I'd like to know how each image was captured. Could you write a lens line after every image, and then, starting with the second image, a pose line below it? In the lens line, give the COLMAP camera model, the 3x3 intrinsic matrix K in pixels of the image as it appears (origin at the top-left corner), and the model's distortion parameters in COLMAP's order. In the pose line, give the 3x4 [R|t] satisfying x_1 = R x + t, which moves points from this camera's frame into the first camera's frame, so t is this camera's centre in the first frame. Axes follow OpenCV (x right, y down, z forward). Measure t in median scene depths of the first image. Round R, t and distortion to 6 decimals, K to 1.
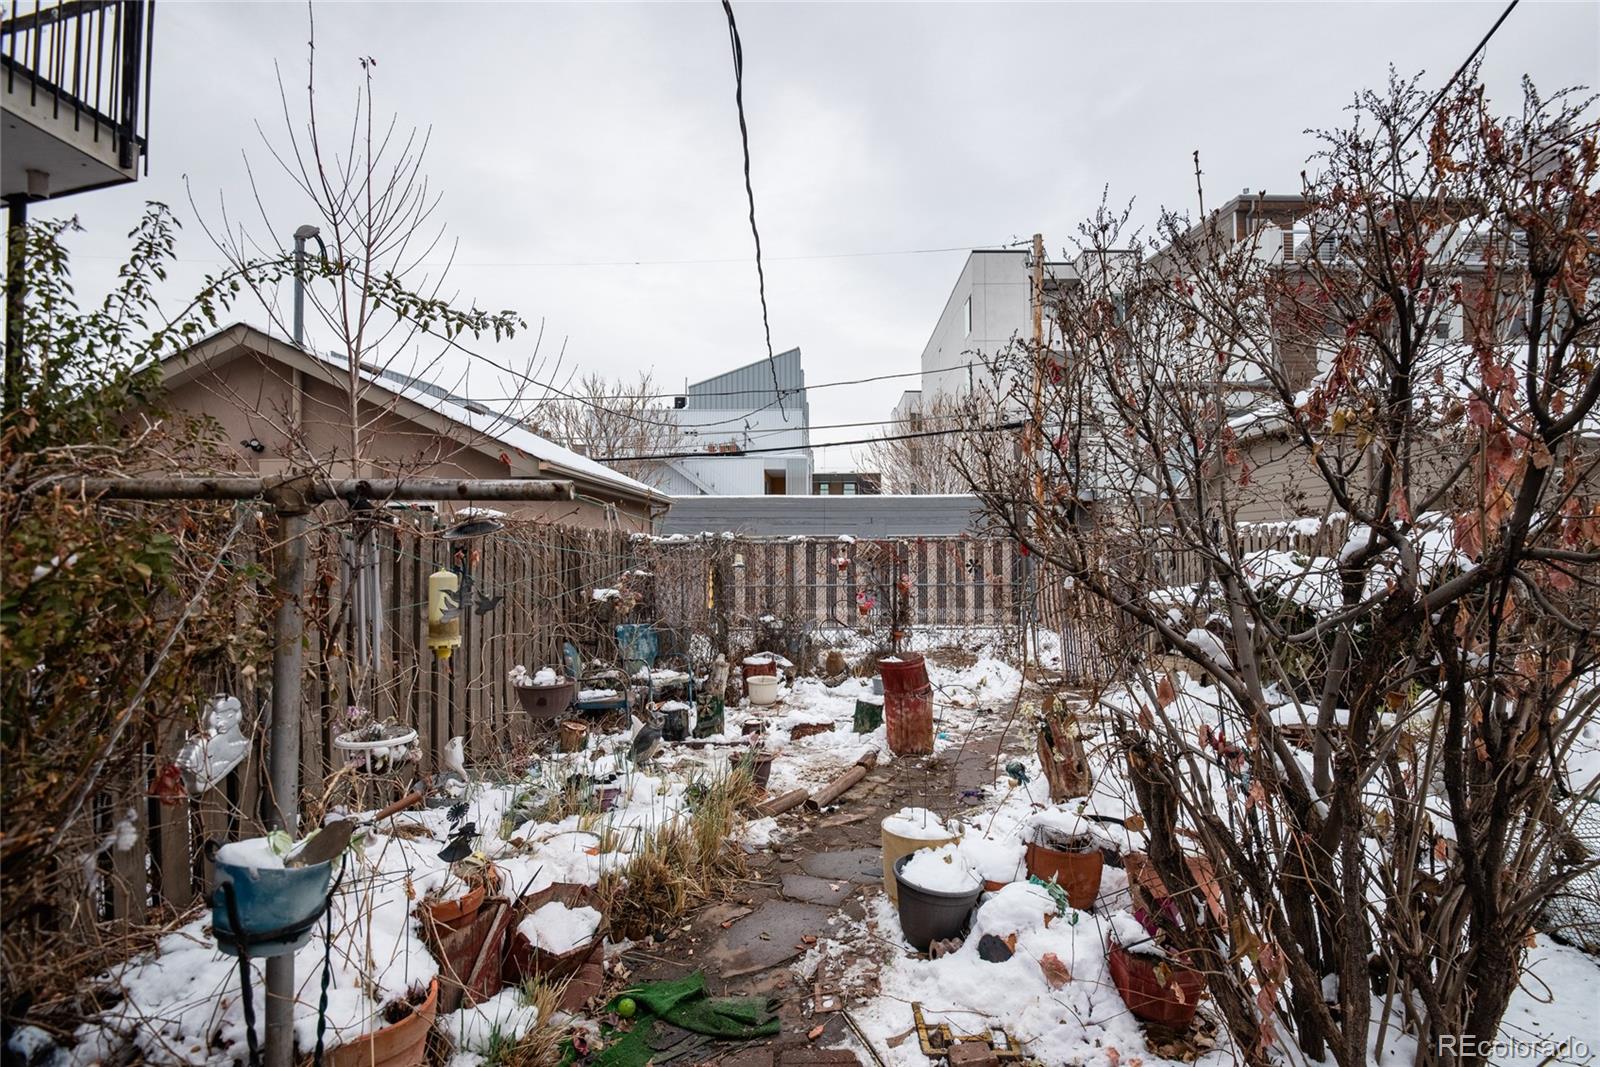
lens RADIAL K [[790.4, 0, 800.0], [0, 790.4, 533.5], [0, 0, 1]] dist [-0.017488, -0.000604]
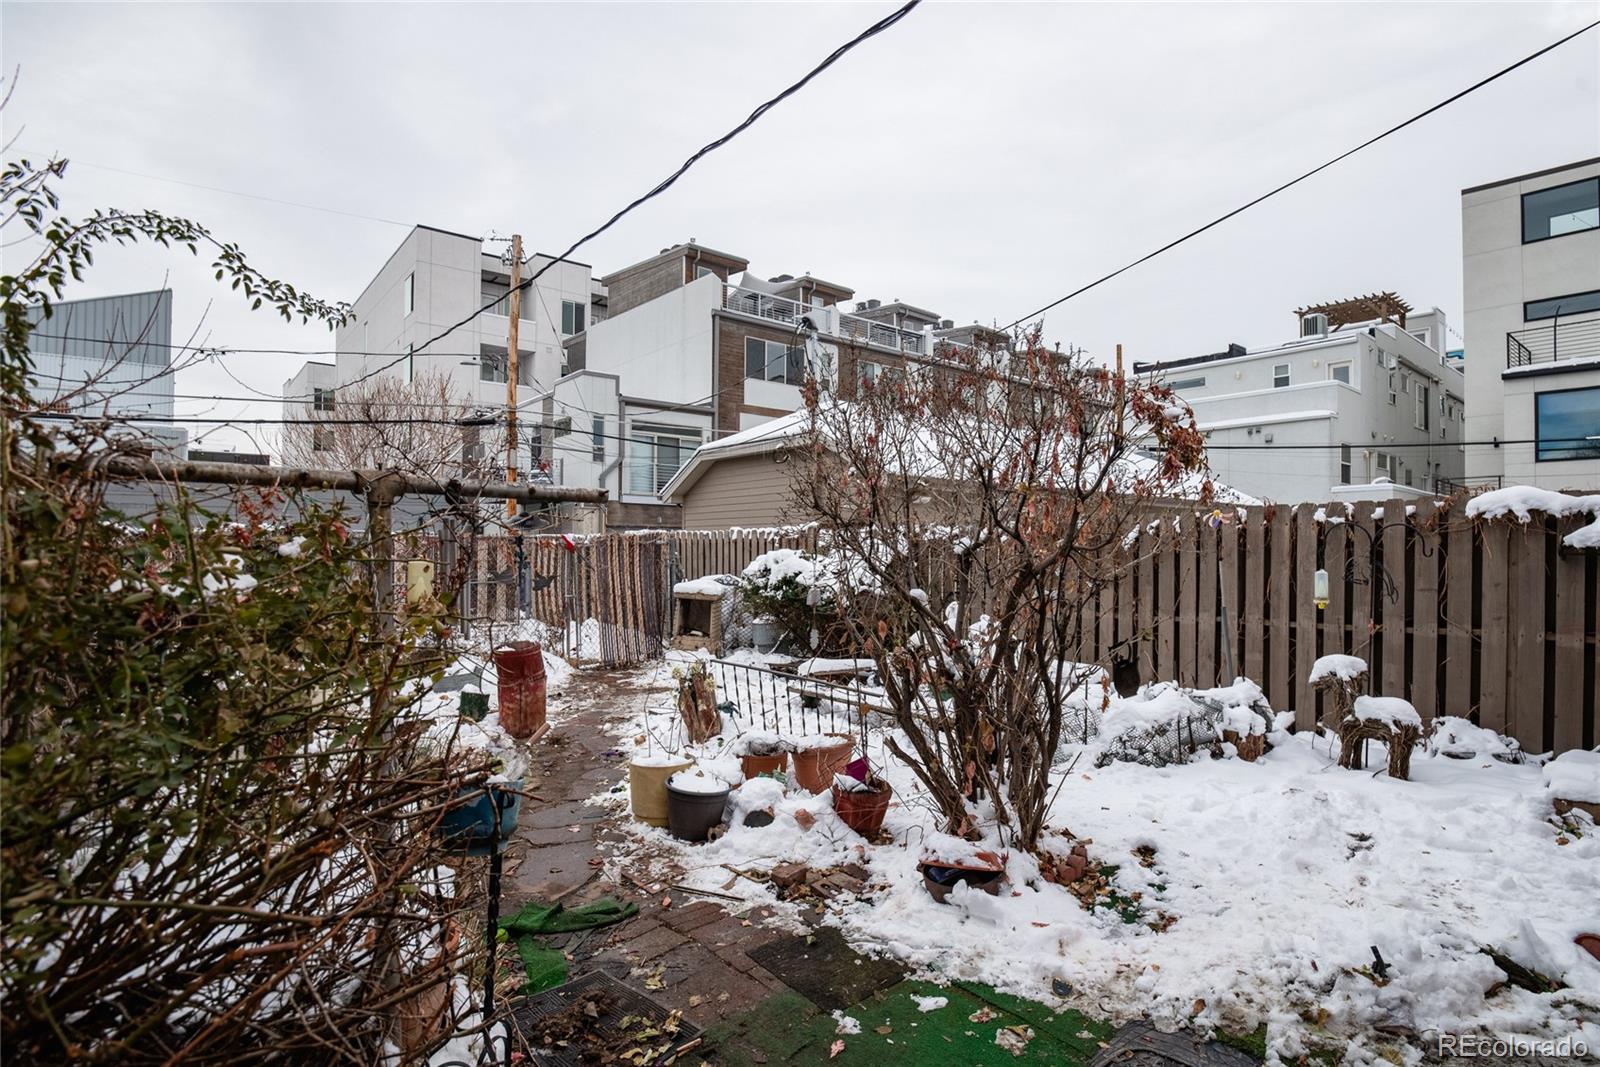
lens RADIAL K [[790.4, 0, 800.0], [0, 790.4, 533.5], [0, 0, 1]] dist [-0.017488, -0.000604]
pose [[0.778420, 0.015815, 0.627544, -0.581929], [-0.016217, 0.999856, -0.005081, 0.007635], [-0.627534, -0.006222, 0.778564, -0.166882]]
